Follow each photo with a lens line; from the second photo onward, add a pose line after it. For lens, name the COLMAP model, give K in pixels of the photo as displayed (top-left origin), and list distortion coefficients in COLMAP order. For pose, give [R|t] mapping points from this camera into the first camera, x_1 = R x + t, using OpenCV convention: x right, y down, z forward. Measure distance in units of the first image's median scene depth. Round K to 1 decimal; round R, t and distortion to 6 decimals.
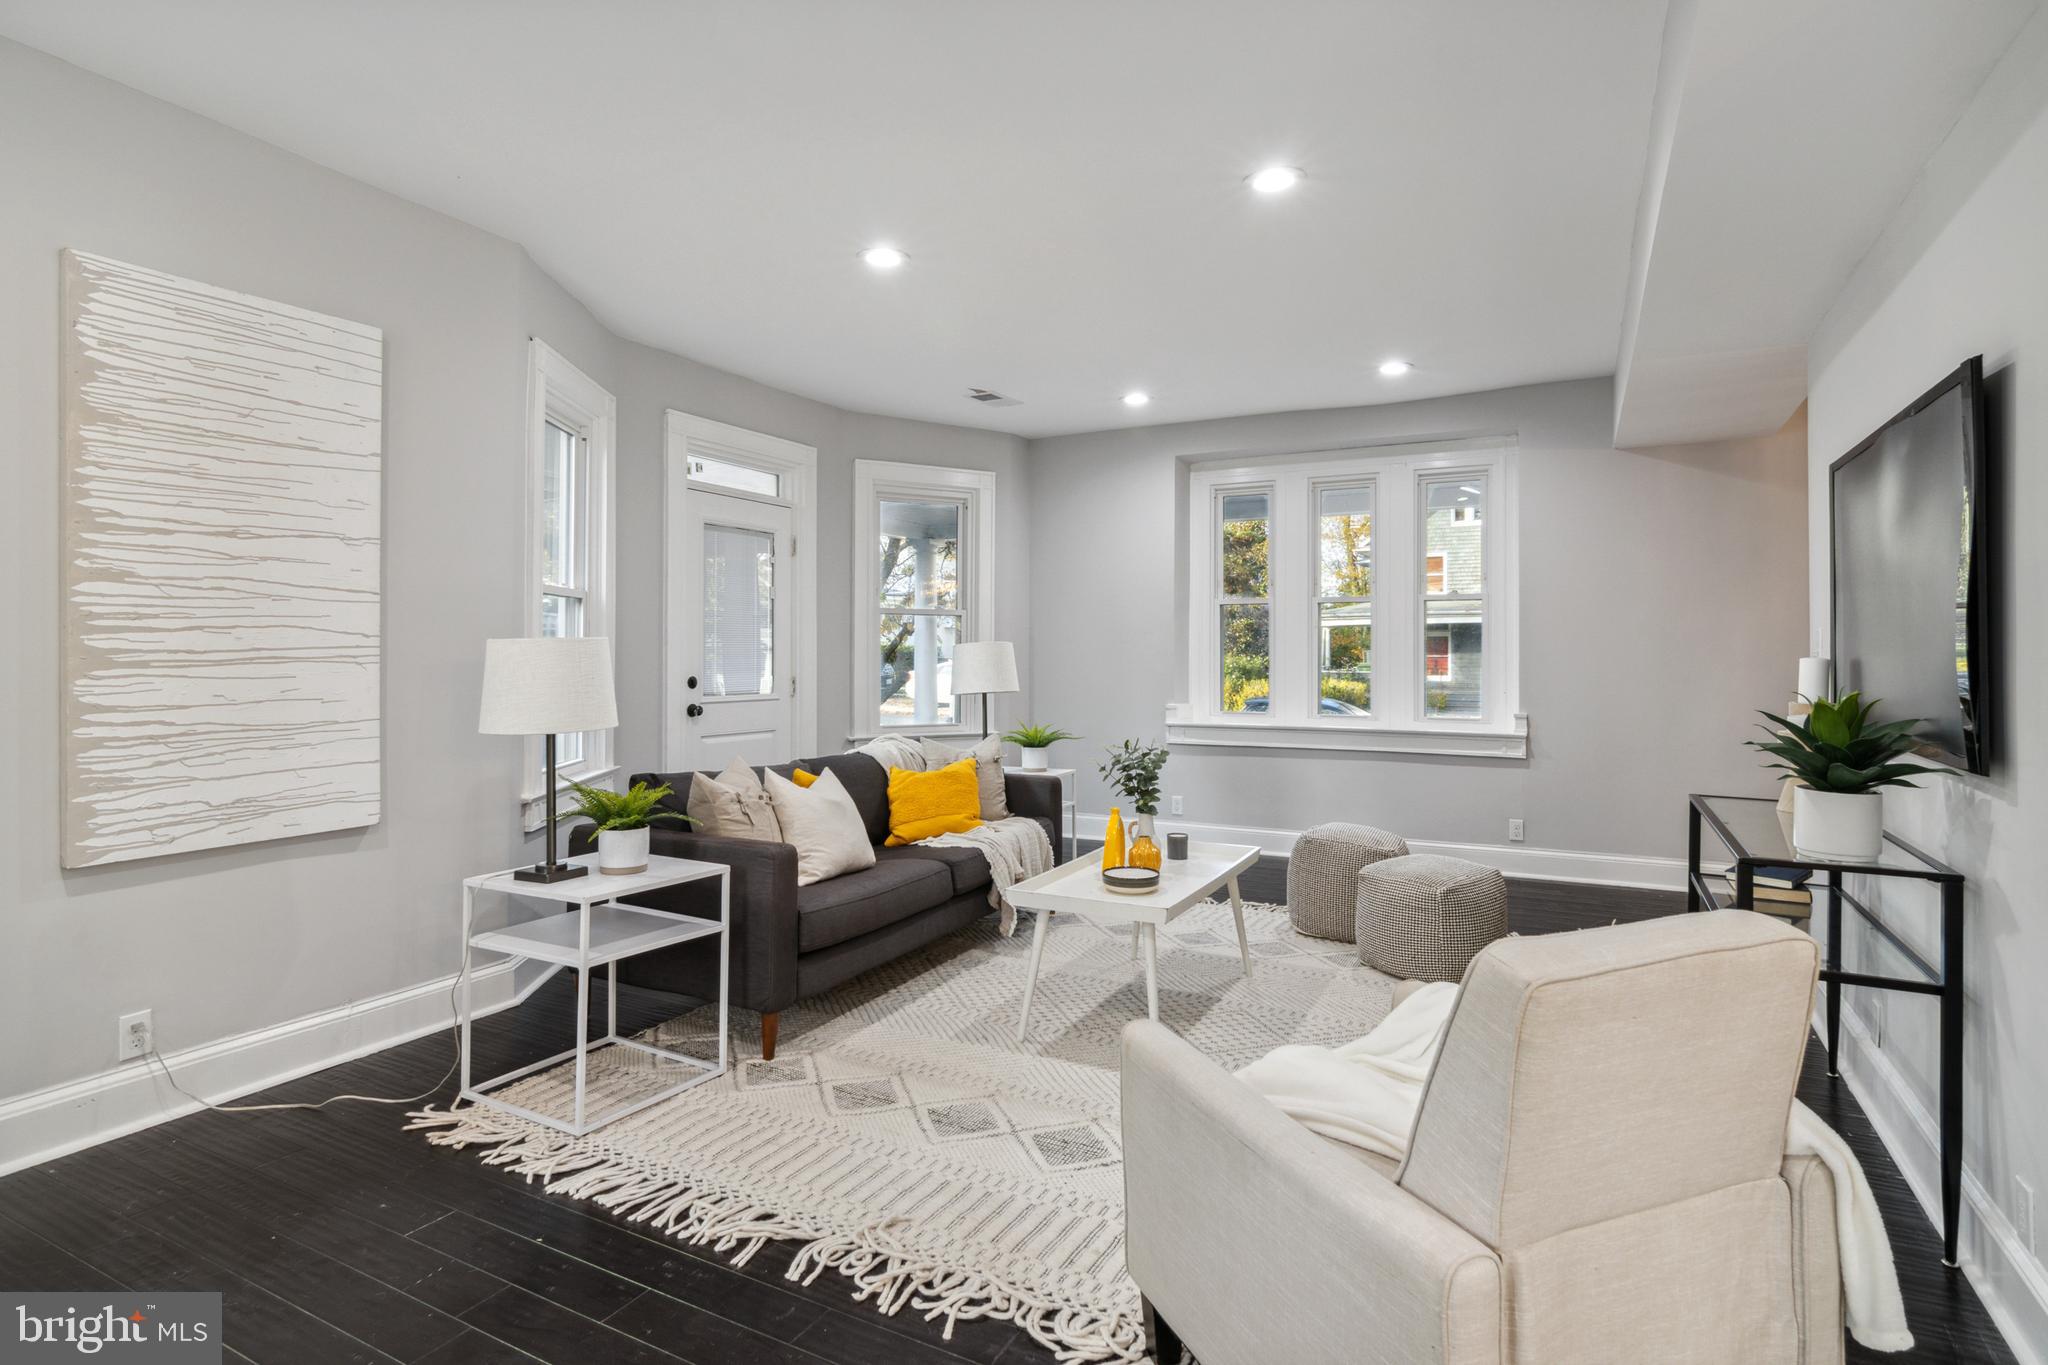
lens RADIAL K [[1048.3, 0, 1014.2], [0, 1048.3, 655.1], [0, 0, 1]] dist [-0.001032, 0.003449]
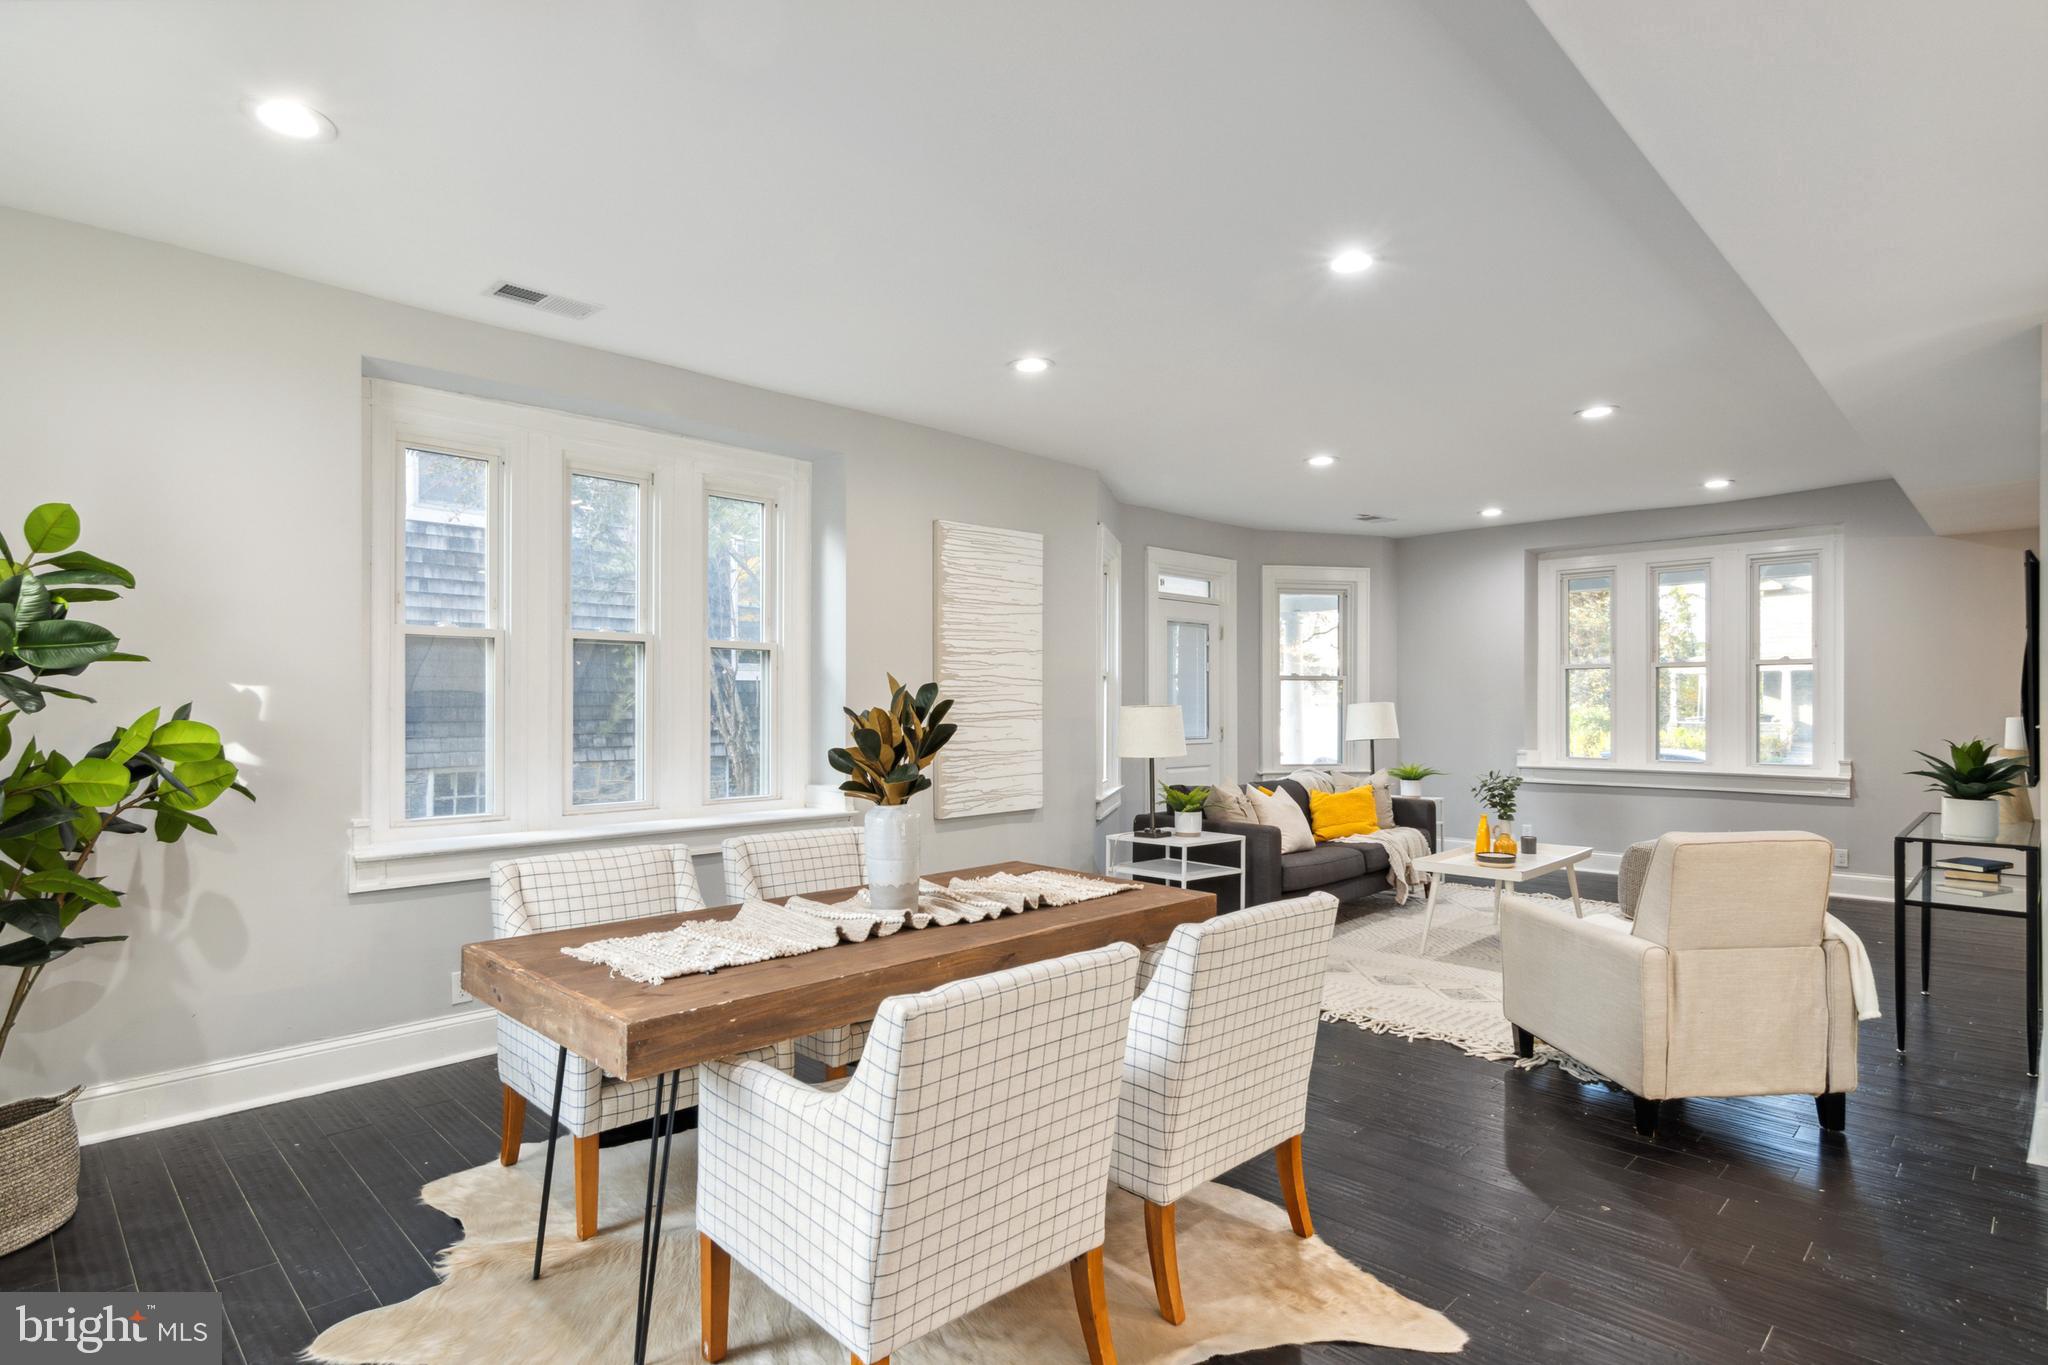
lens RADIAL K [[1048.3, 0, 1007.9], [0, 1048.3, 705.5], [0, 0, 1]] dist [-0.001032, 0.003449]
pose [[0.954241, -0.002723, -0.299027, -0.104166], [0.002921, 0.999996, 0.000215, -0.014237], [0.299025, -0.001079, 0.954245, -0.638510]]
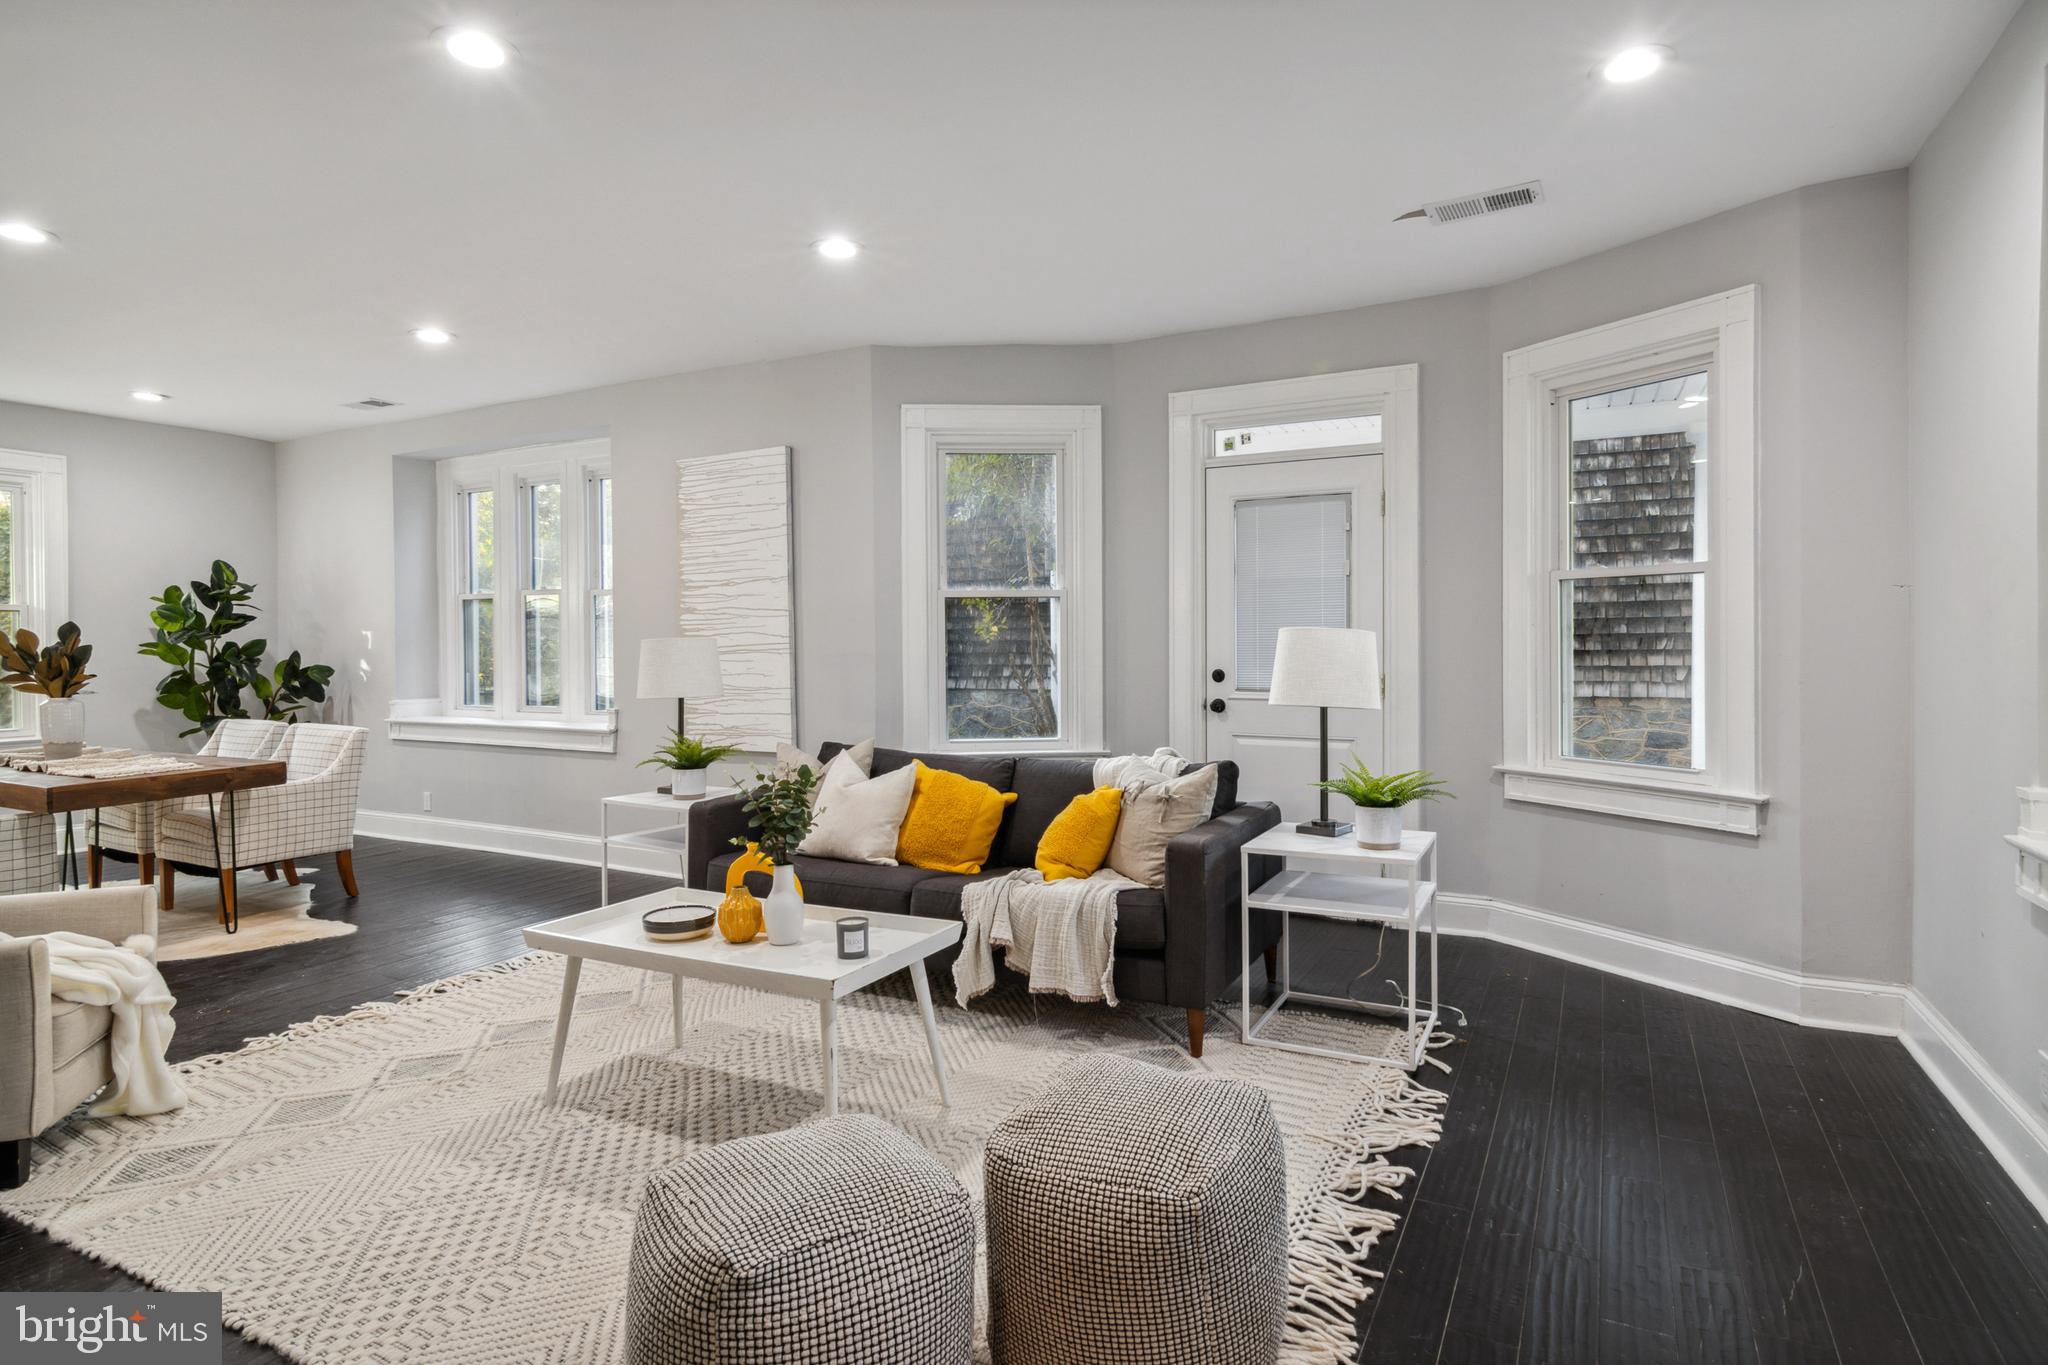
lens RADIAL K [[1048.3, 0, 1041.7], [0, 1048.3, 654.5], [0, 0, 1]] dist [-0.001032, 0.003449]
pose [[0.017261, 0.012662, -0.999771, 0.870820], [0.006032, 0.999900, 0.012768, -0.007929], [0.999833, -0.006251, 0.017183, 1.168923]]
